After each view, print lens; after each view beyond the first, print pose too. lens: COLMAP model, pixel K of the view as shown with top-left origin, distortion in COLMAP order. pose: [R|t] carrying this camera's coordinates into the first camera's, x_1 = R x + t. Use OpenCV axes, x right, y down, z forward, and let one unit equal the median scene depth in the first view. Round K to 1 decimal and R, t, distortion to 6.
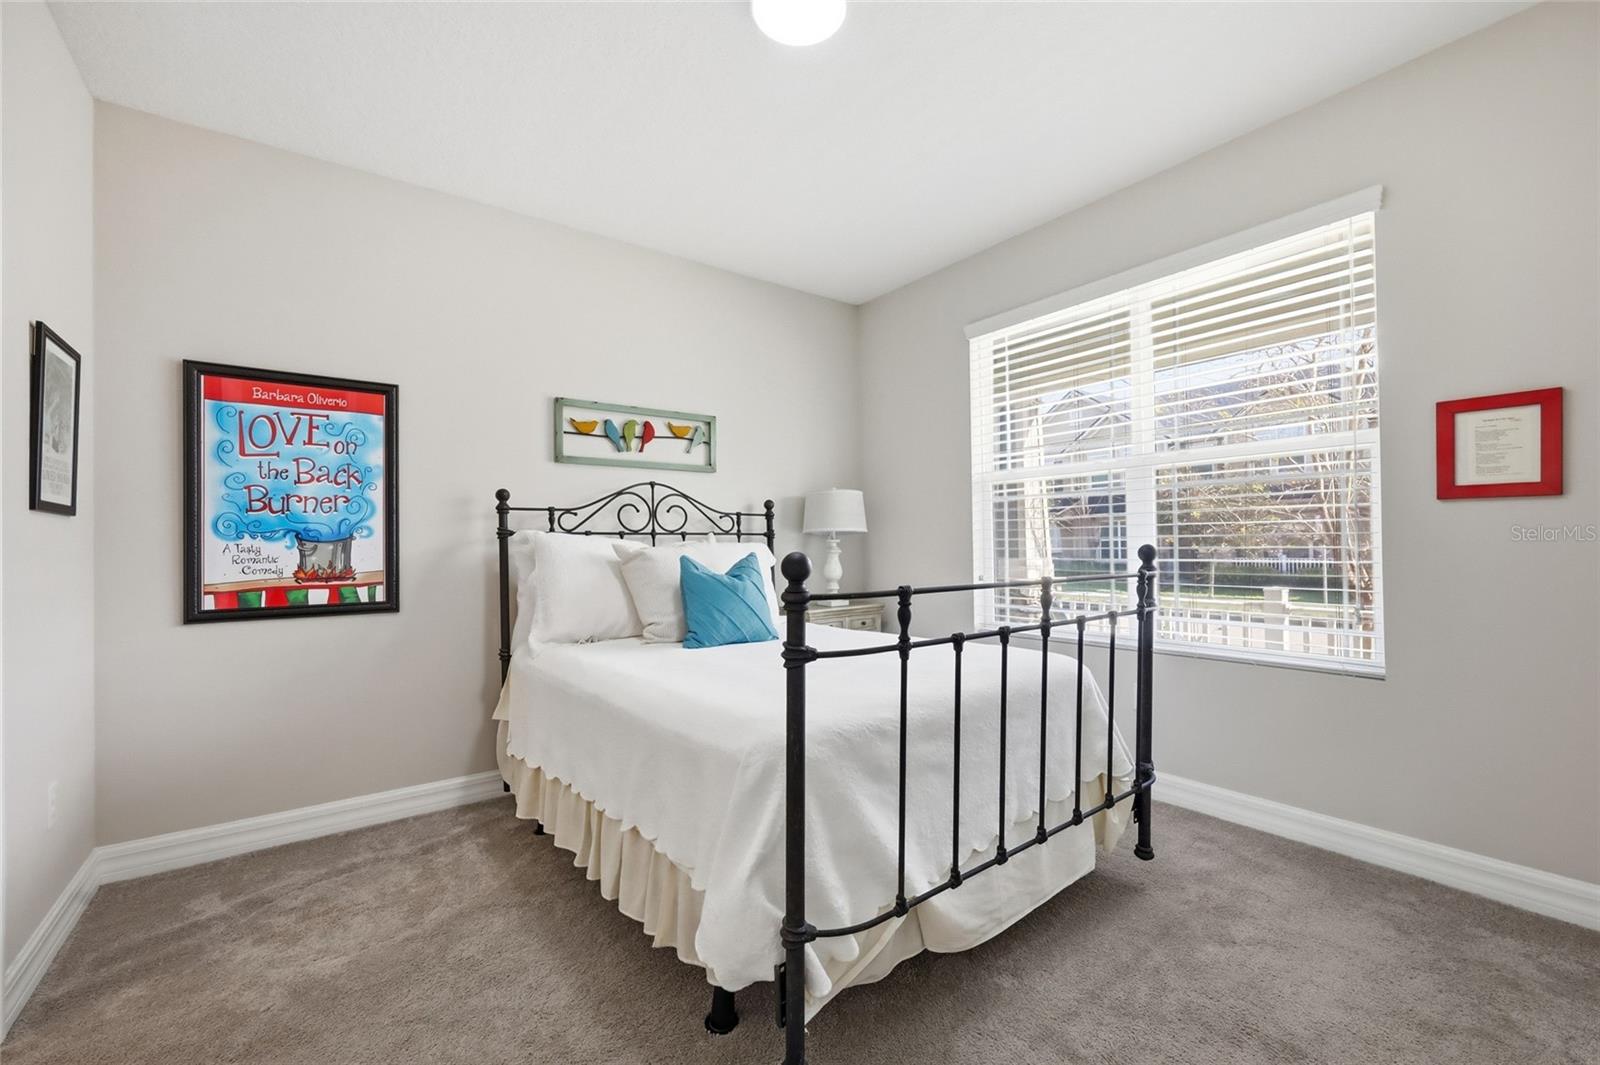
lens RADIAL K [[645.5, 0, 813.1], [0, 645.5, 538.1], [0, 0, 1]] dist [-0.002510, 0.000022]
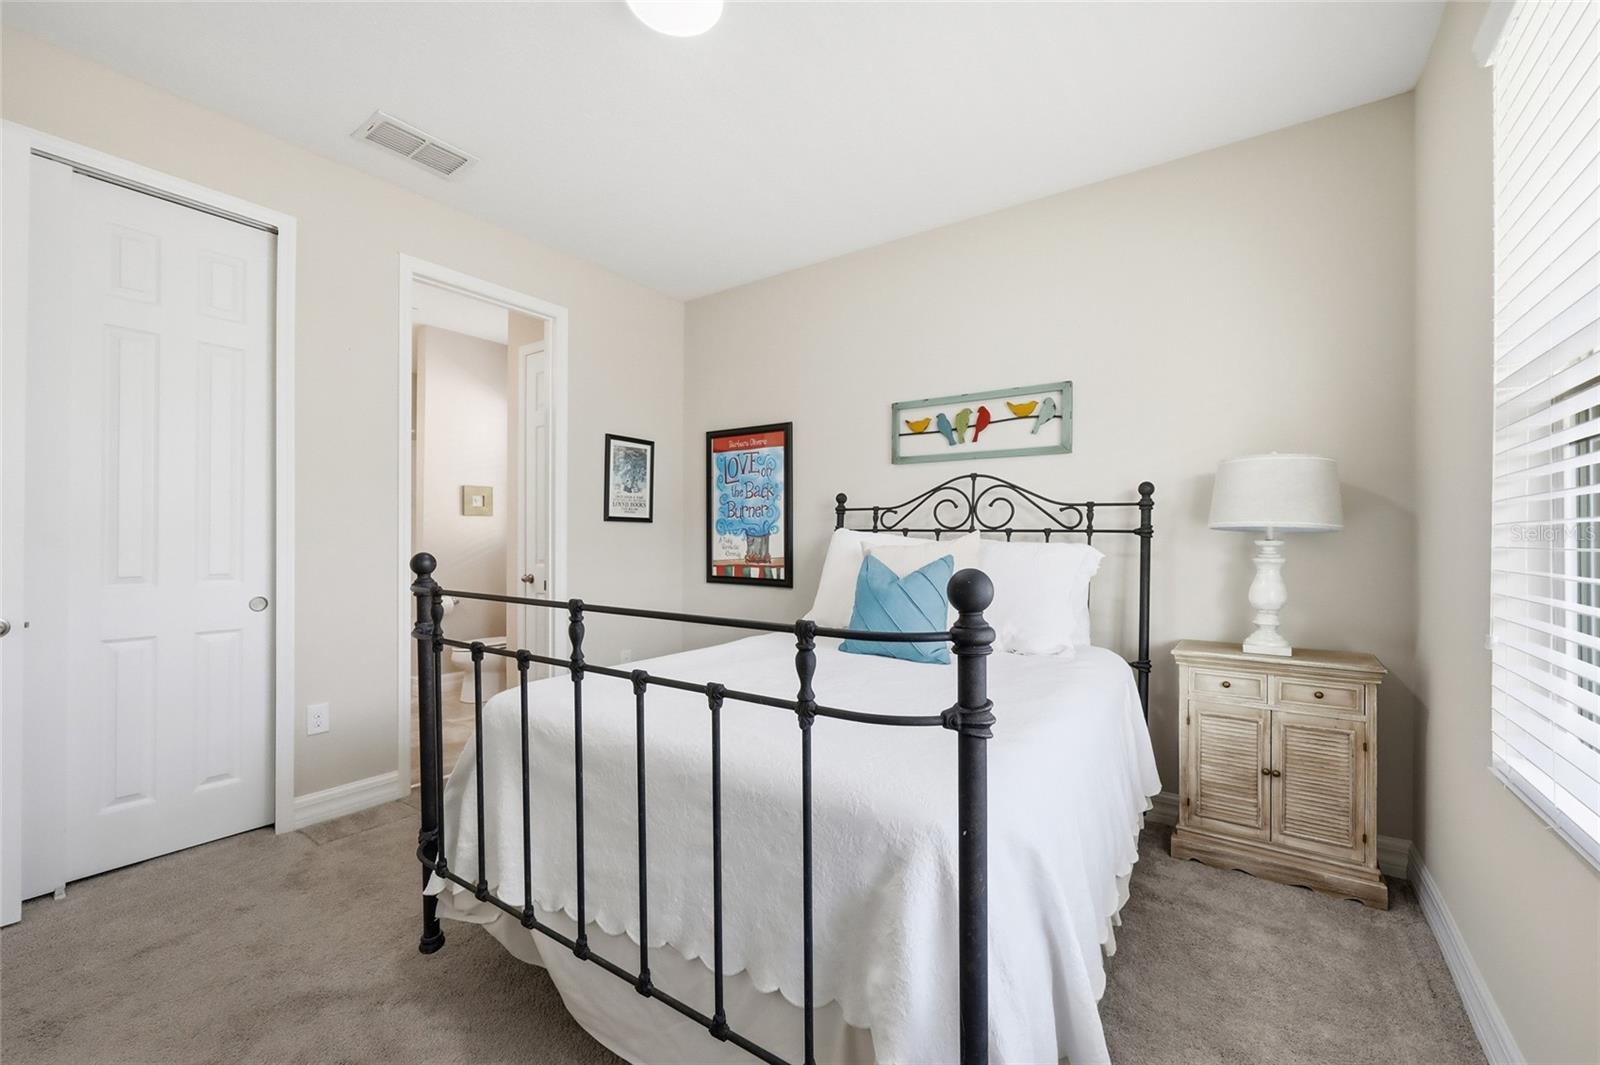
lens RADIAL K [[645.5, 0, 813.6], [0, 645.5, 531.4], [0, 0, 1]] dist [-0.002510, 0.000022]
pose [[0.311987, 0.008673, -0.950047, 0.593456], [0.002744, 0.999946, 0.010030, -0.017073], [0.950082, -0.005736, 0.311946, 0.547265]]
